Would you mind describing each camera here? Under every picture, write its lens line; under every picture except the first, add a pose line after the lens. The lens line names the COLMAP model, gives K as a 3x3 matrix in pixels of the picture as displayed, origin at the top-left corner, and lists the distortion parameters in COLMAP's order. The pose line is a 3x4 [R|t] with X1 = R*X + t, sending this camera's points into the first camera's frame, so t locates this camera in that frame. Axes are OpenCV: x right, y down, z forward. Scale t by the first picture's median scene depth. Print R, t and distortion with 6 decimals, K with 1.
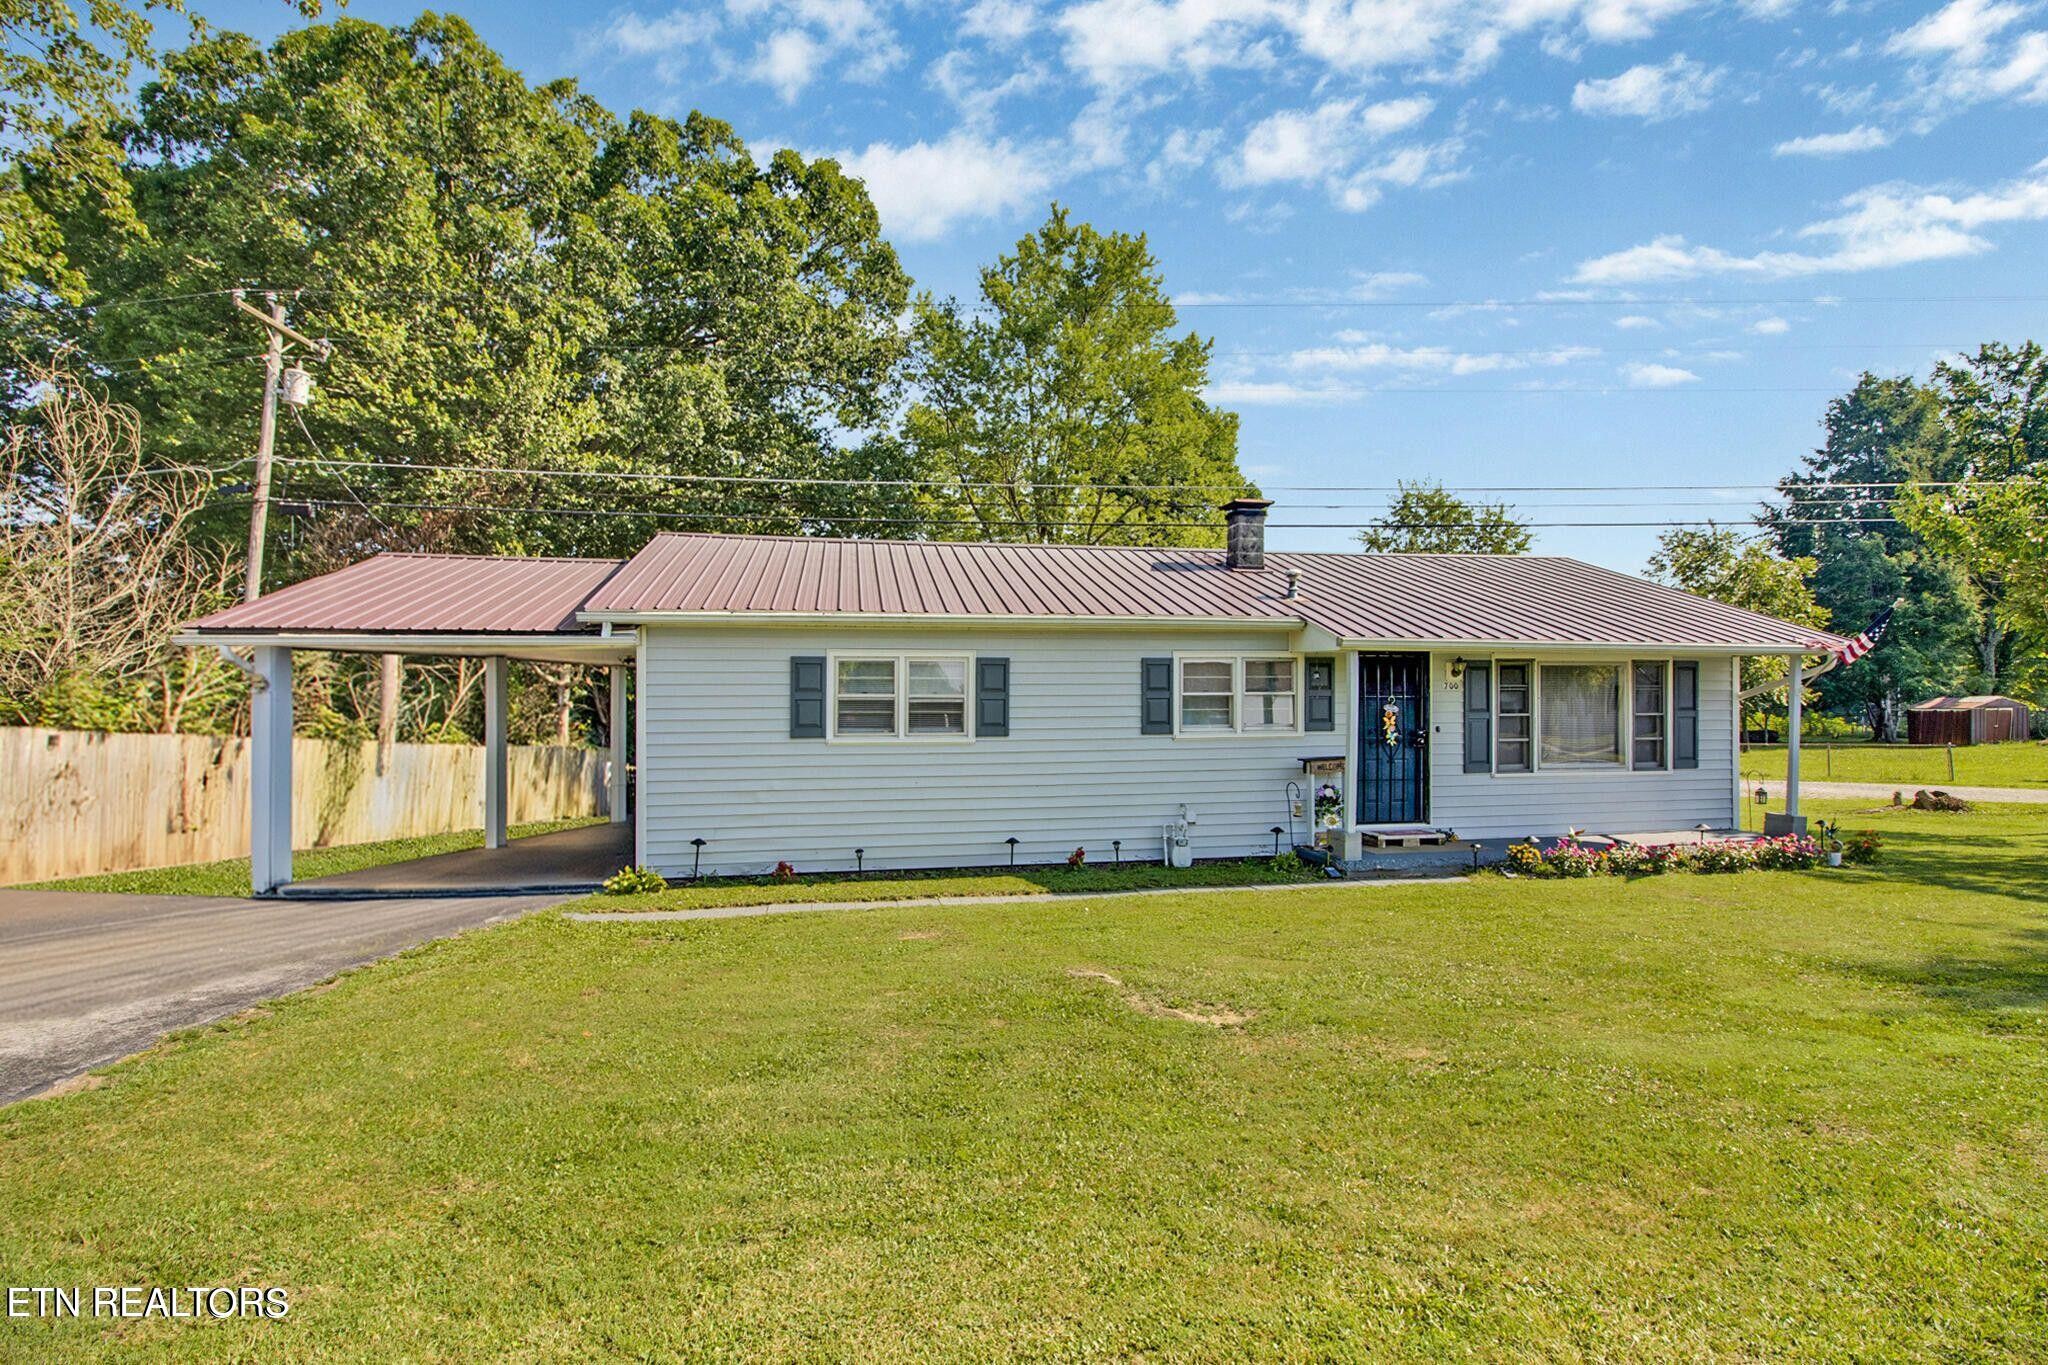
lens RADIAL K [[862.5, 0, 1024.0], [0, 862.5, 682.5], [0, 0, 1]] dist [-0.007734, -0.000102]
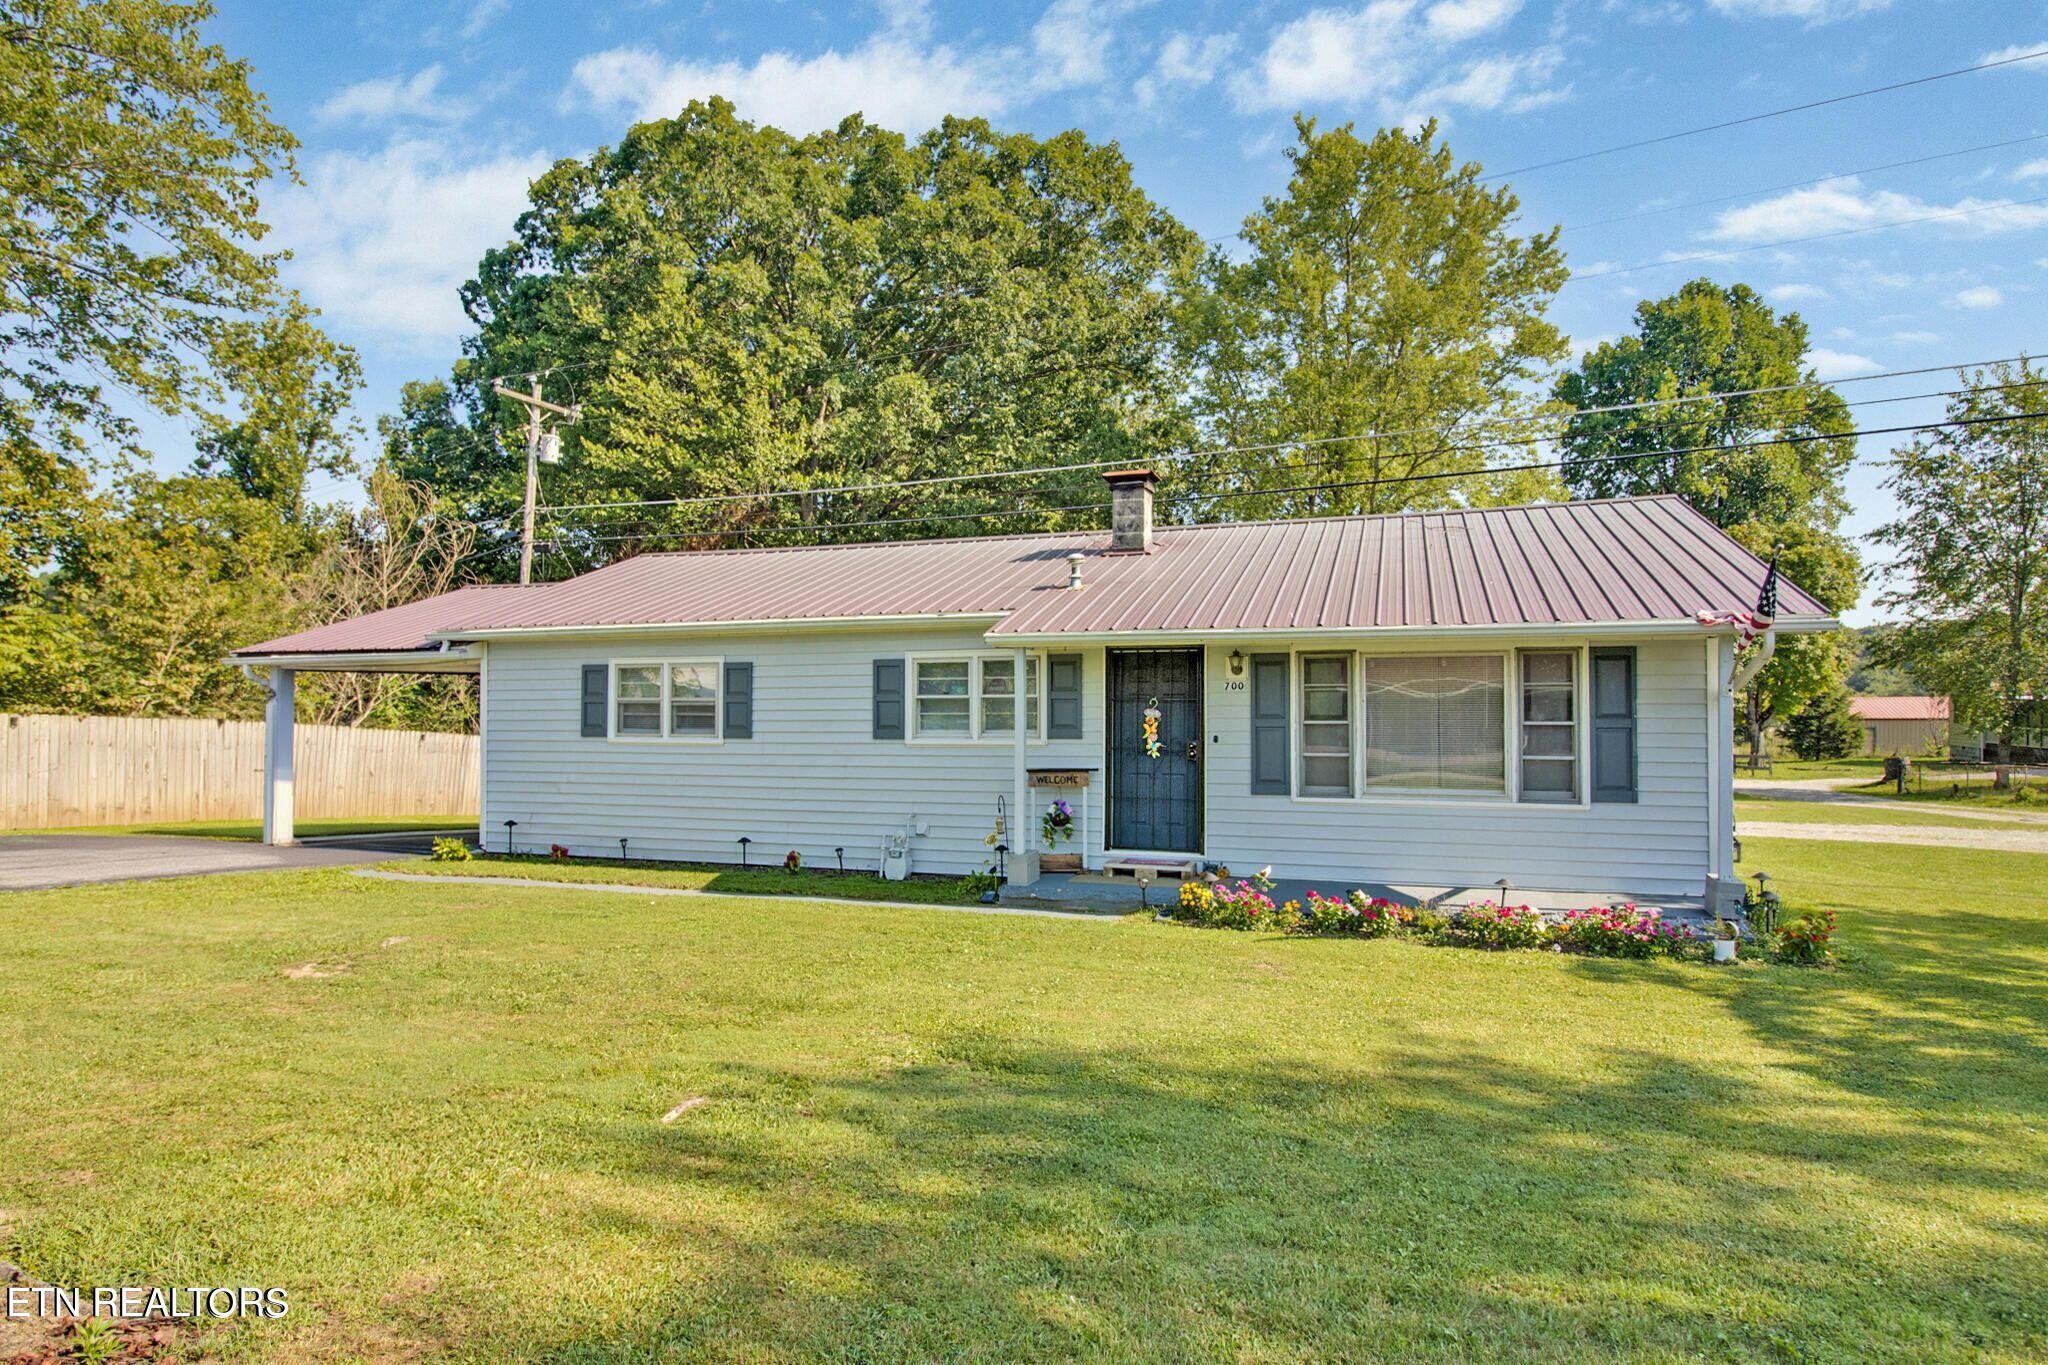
lens RADIAL K [[957.5, 0, 1029.0], [0, 957.5, 685.3], [0, 0, 1]] dist [-0.002392, -0.000588]
pose [[0.900364, -0.007558, -0.435073, 0.723997], [0.009683, 0.999950, 0.002666, -0.000690], [0.435031, -0.006613, 0.900391, 0.109909]]
